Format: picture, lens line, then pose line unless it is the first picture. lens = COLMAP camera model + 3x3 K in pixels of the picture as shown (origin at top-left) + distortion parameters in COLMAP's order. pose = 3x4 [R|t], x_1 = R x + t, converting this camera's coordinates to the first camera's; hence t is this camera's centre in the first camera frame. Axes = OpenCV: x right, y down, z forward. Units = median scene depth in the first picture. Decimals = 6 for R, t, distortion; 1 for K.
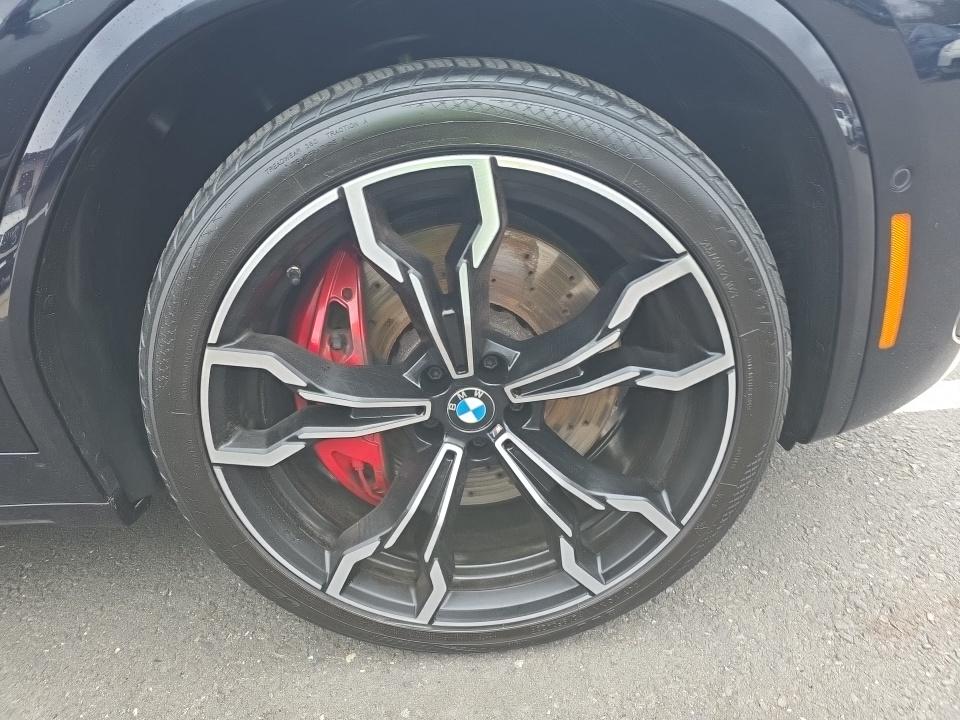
lens RADIAL K [[643.0, 0, 478.9], [0, 643.0, 359.8], [0, 0, 1]] dist [0.024594, -0.009068]
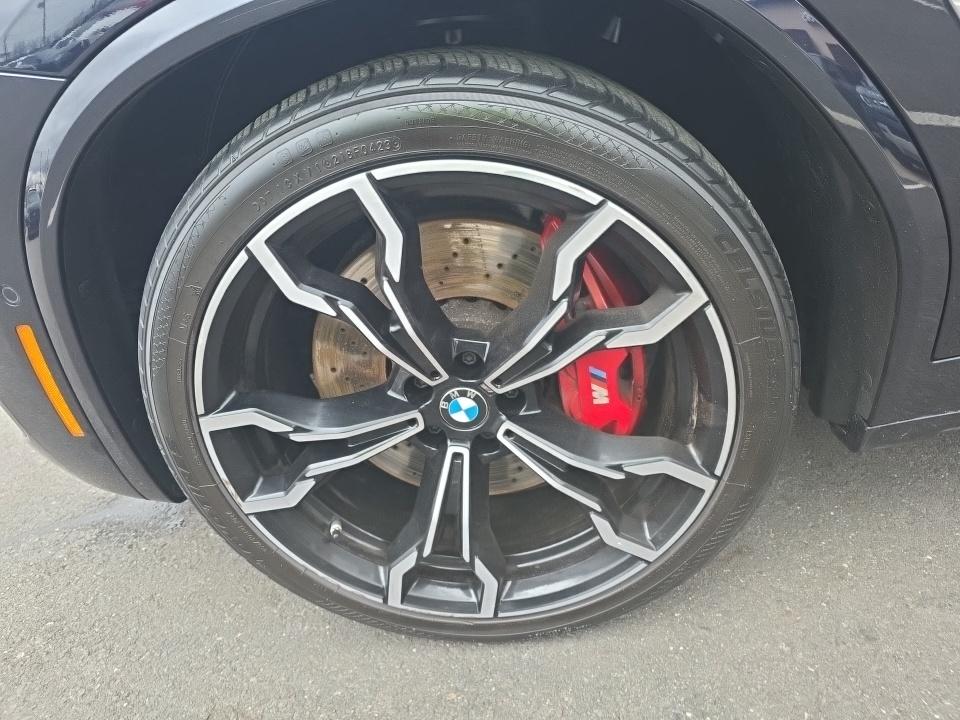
lens RADIAL K [[643.0, 0, 473.4], [0, 643.0, 353.1], [0, 0, 1]] dist [0.024594, -0.009068]
pose [[0.934657, -0.250001, -0.252816, 0.293197], [0.264596, 0.964038, 0.024902, -0.028108], [0.237499, -0.090169, 0.967194, 0.056248]]
